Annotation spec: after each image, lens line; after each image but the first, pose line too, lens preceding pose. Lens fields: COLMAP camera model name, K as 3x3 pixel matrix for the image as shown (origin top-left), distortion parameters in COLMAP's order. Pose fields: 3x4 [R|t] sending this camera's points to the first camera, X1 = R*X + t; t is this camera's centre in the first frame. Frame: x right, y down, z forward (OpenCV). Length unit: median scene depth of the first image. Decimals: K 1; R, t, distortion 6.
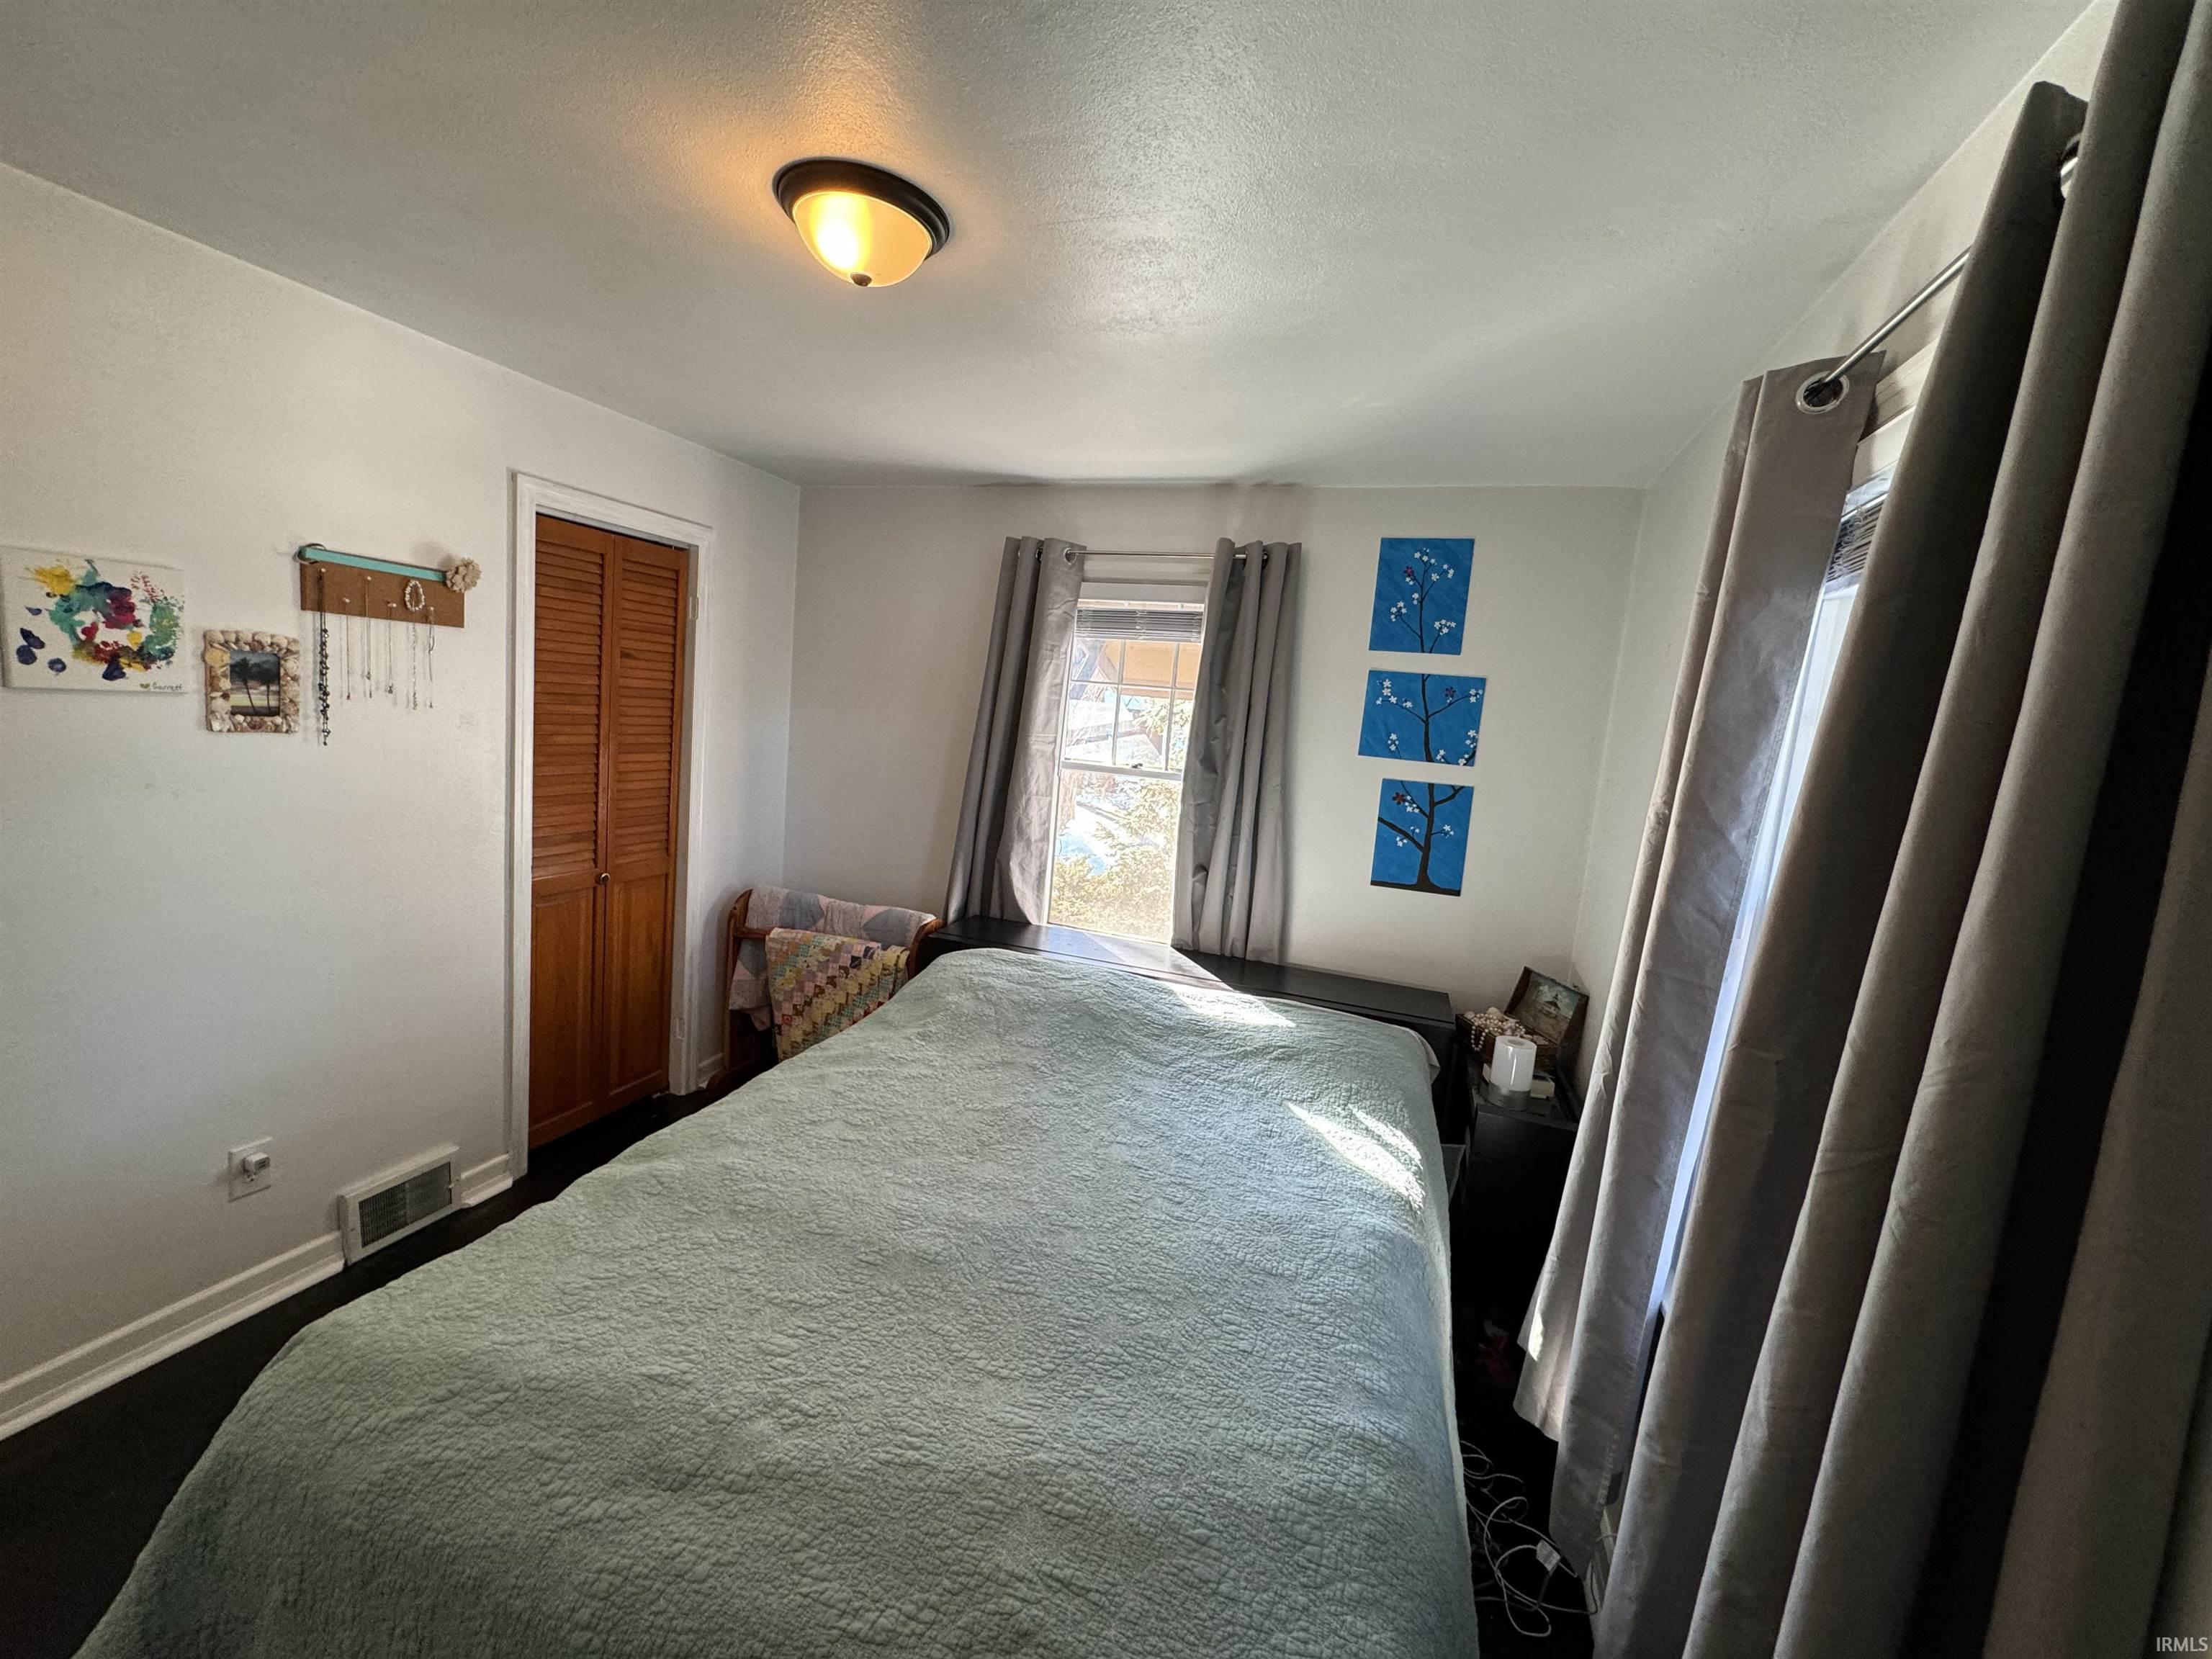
lens RADIAL K [[881.7, 0, 1107.7], [0, 881.7, 820.8], [0, 0, 1]] dist [-0.002532, 0.000941]
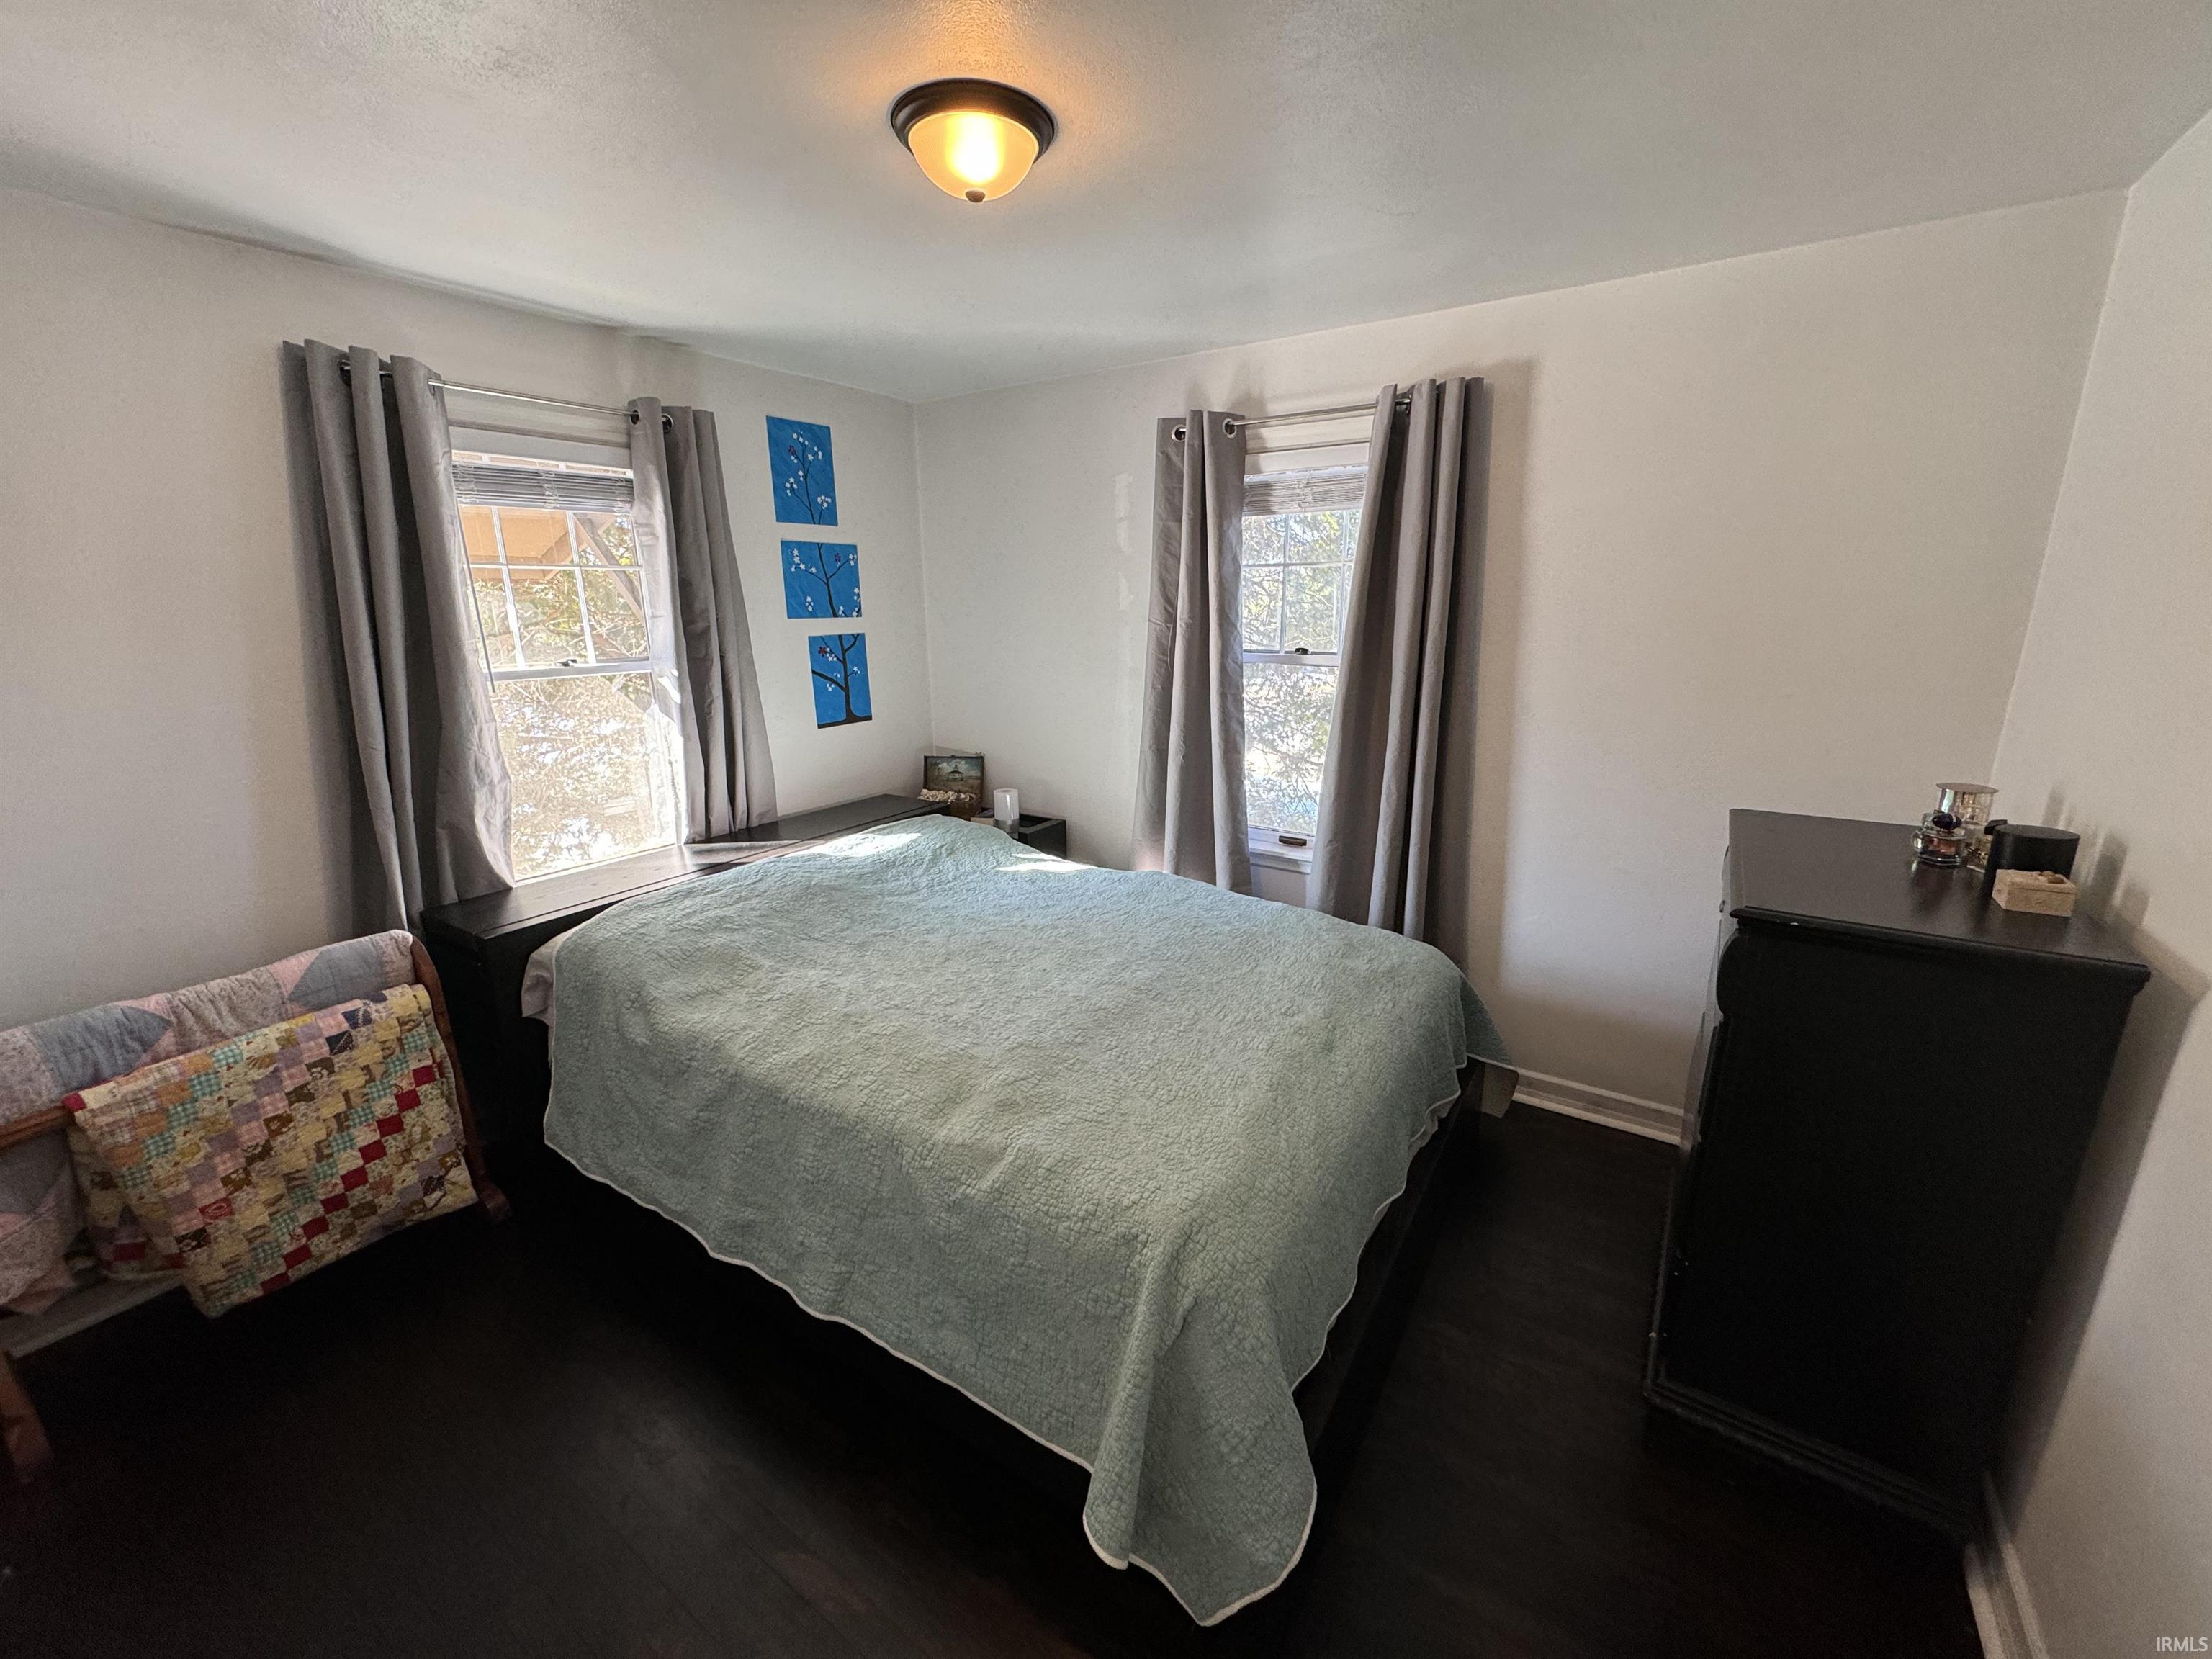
lens RADIAL K [[881.7, 0, 1107.7], [0, 881.7, 820.8], [0, 0, 1]] dist [-0.002532, 0.000941]
pose [[0.245812, -0.323755, 0.913651, -0.741236], [0.146889, 0.944128, 0.295035, -0.104601], [-0.958123, 0.061682, 0.279634, 0.313542]]
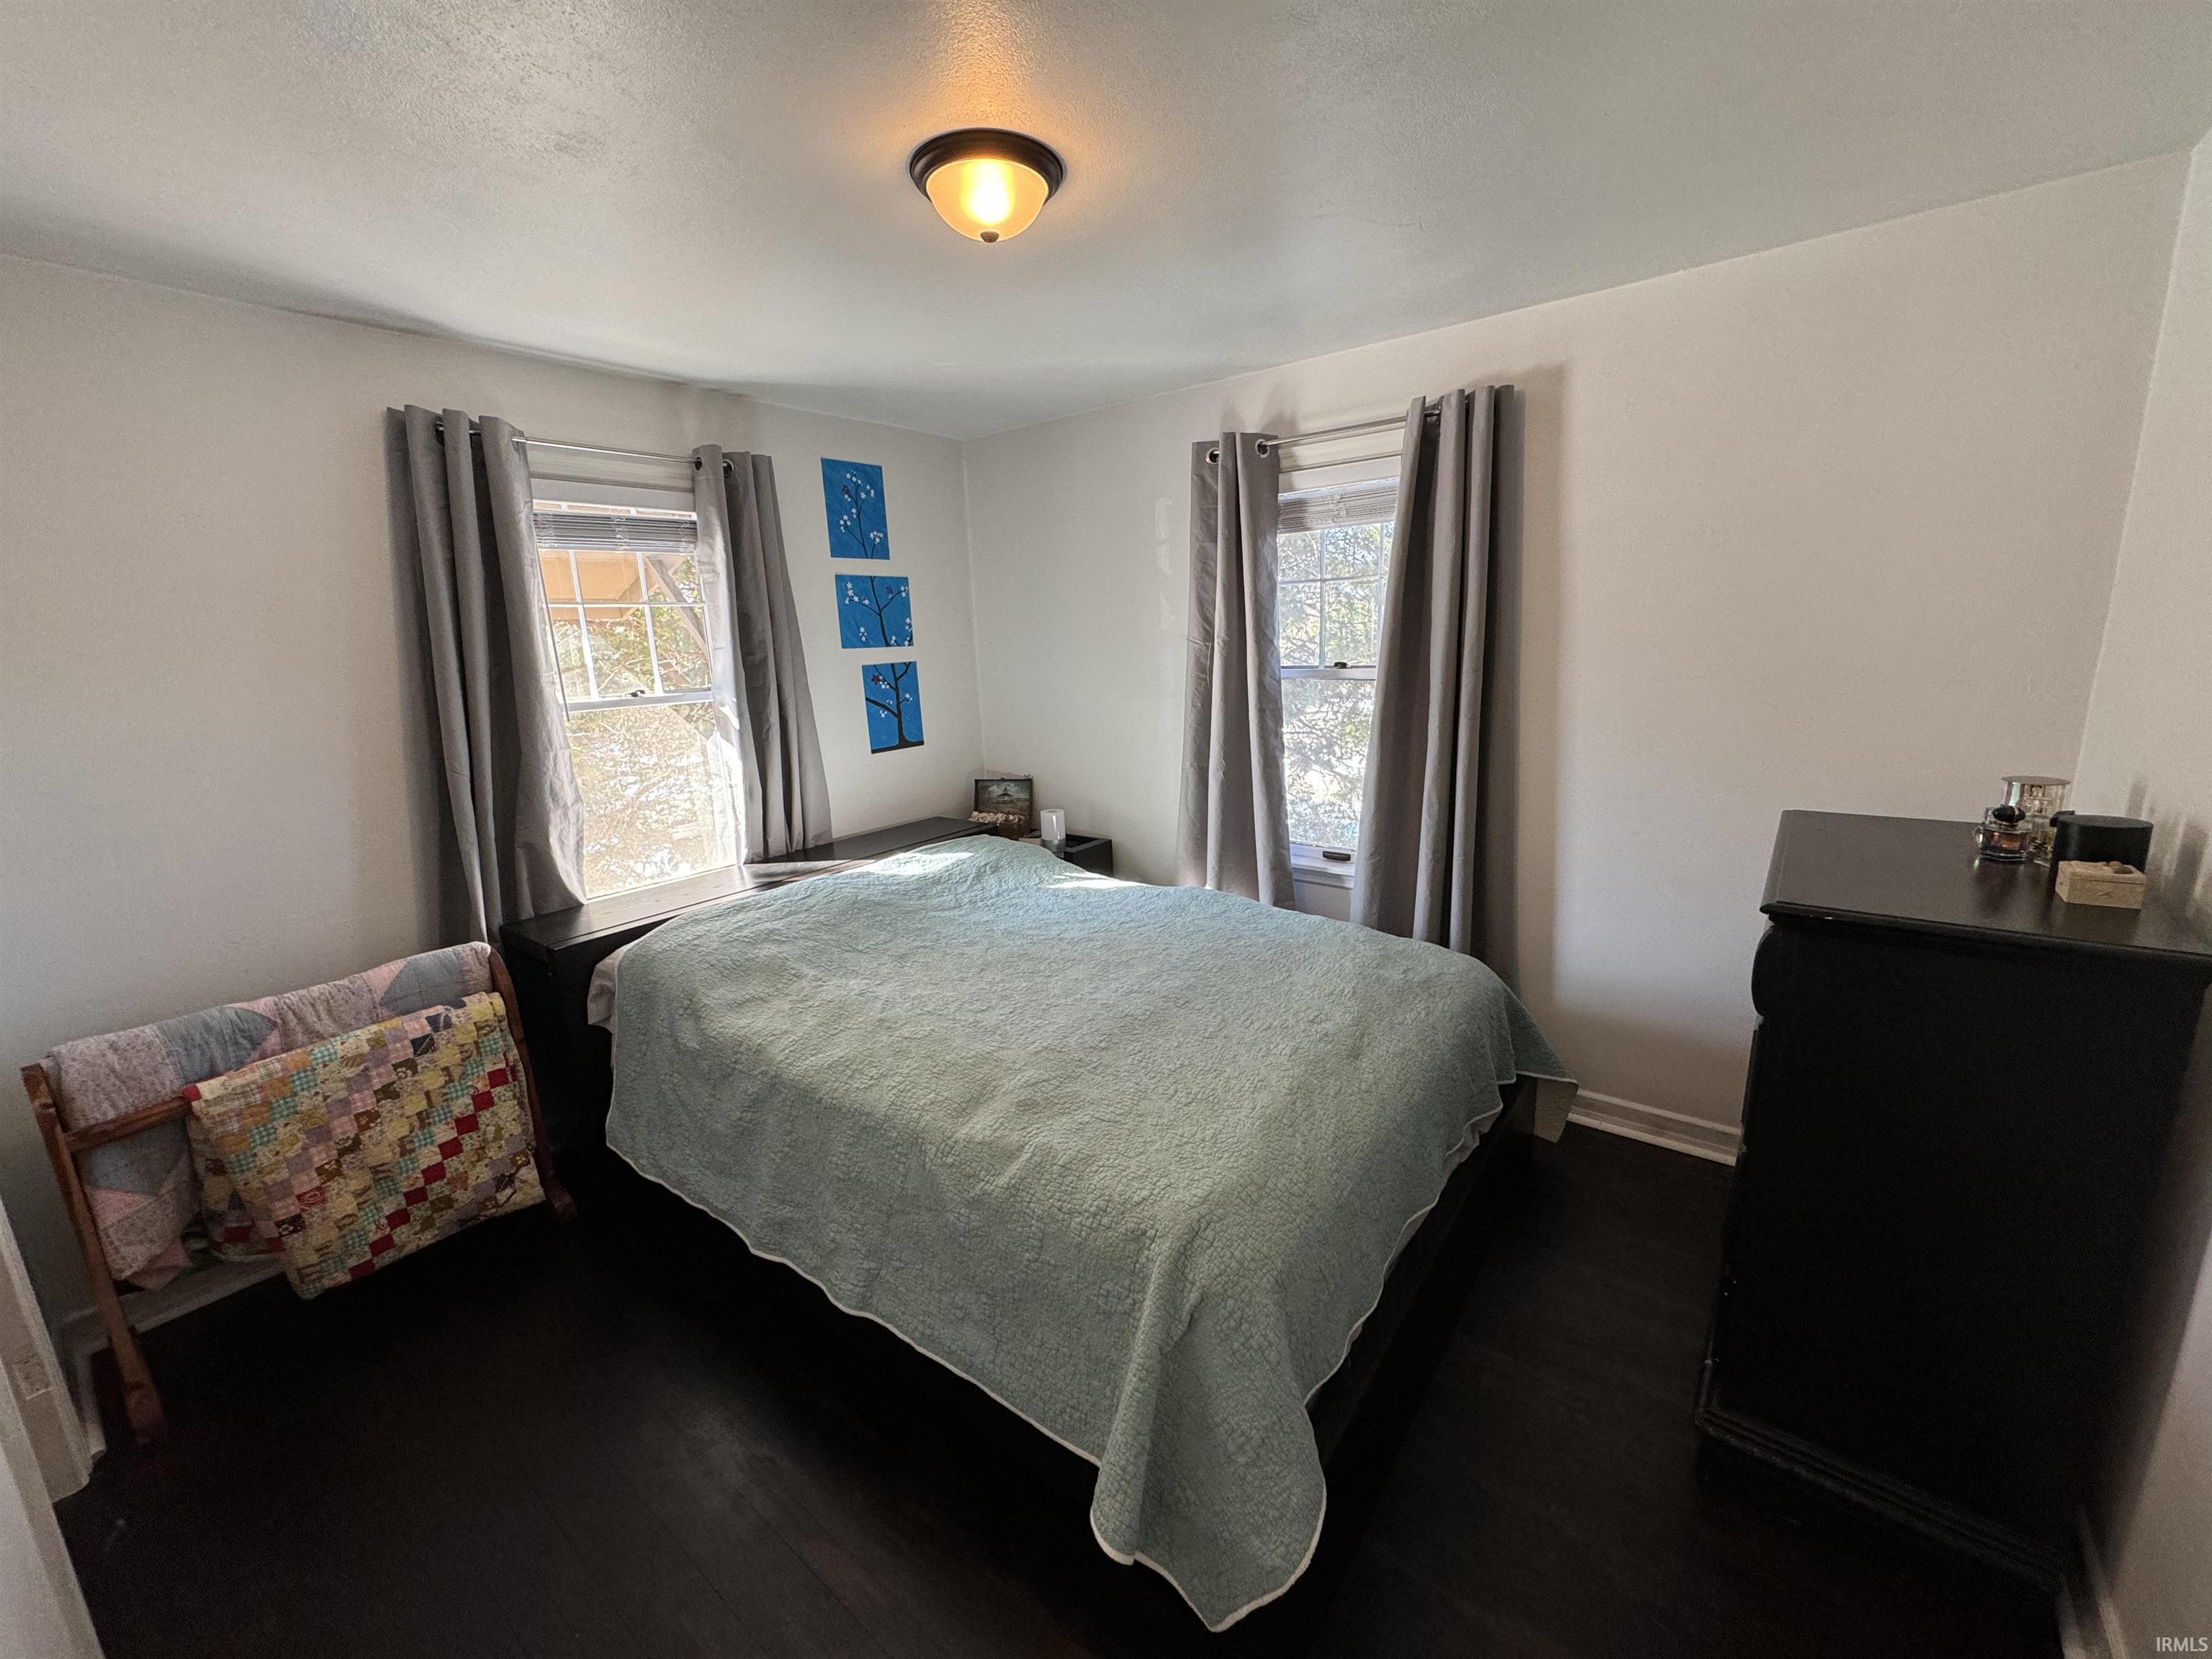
lens RADIAL K [[881.7, 0, 1107.7], [0, 881.7, 820.8], [0, 0, 1]] dist [-0.002532, 0.000941]
pose [[0.314489, -0.294777, 0.902332, -0.748073], [0.179768, 0.951856, 0.248301, -0.085708], [-0.932084, 0.084122, 0.352340, 0.277432]]
